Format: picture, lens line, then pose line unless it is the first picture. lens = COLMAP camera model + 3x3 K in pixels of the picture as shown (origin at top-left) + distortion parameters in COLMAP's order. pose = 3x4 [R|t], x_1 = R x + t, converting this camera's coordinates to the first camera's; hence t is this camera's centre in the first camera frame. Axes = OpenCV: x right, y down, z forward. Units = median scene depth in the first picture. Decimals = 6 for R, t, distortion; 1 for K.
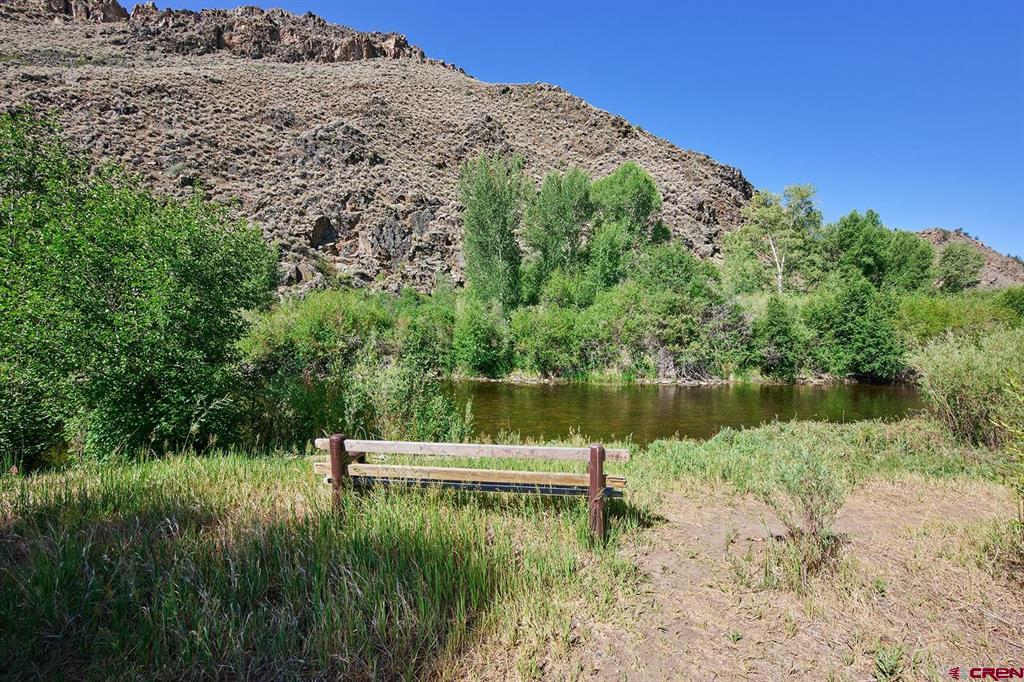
lens RADIAL K [[420.1, 0, 516.6], [0, 420.1, 336.8], [0, 0, 1]] dist [0.004868, -0.000006]
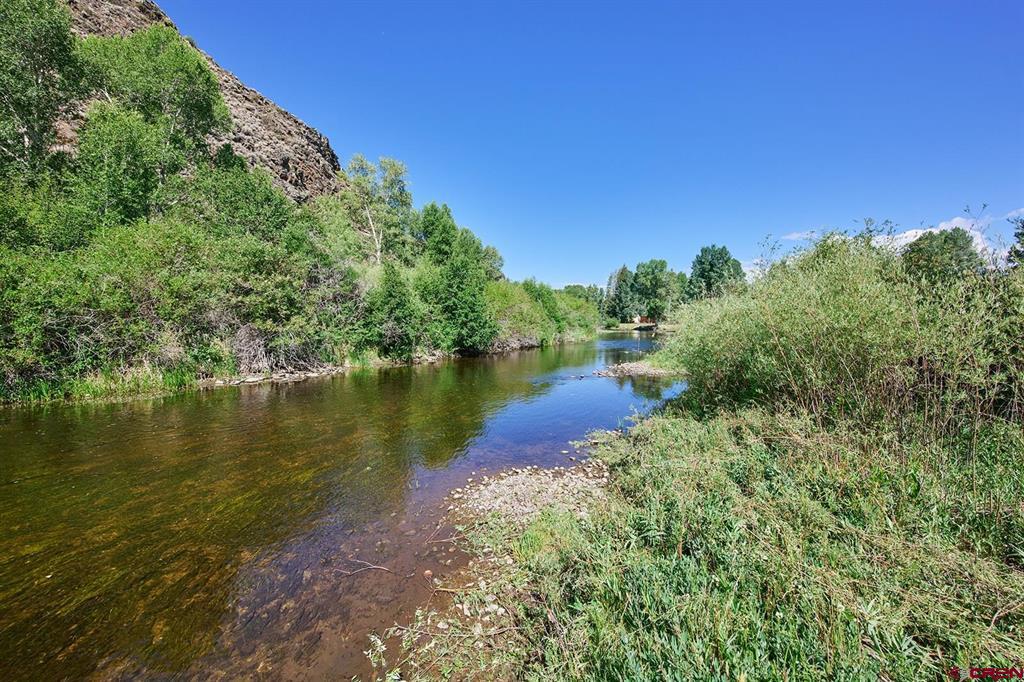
lens RADIAL K [[420.1, 0, 519.0], [0, 420.1, 343.1], [0, 0, 1]] dist [0.004868, -0.000006]
pose [[0.608096, -0.052236, 0.792143, 0.092786], [0.015241, 0.998417, 0.054139, 0.022835], [-0.793717, -0.020849, 0.607930, 0.278757]]
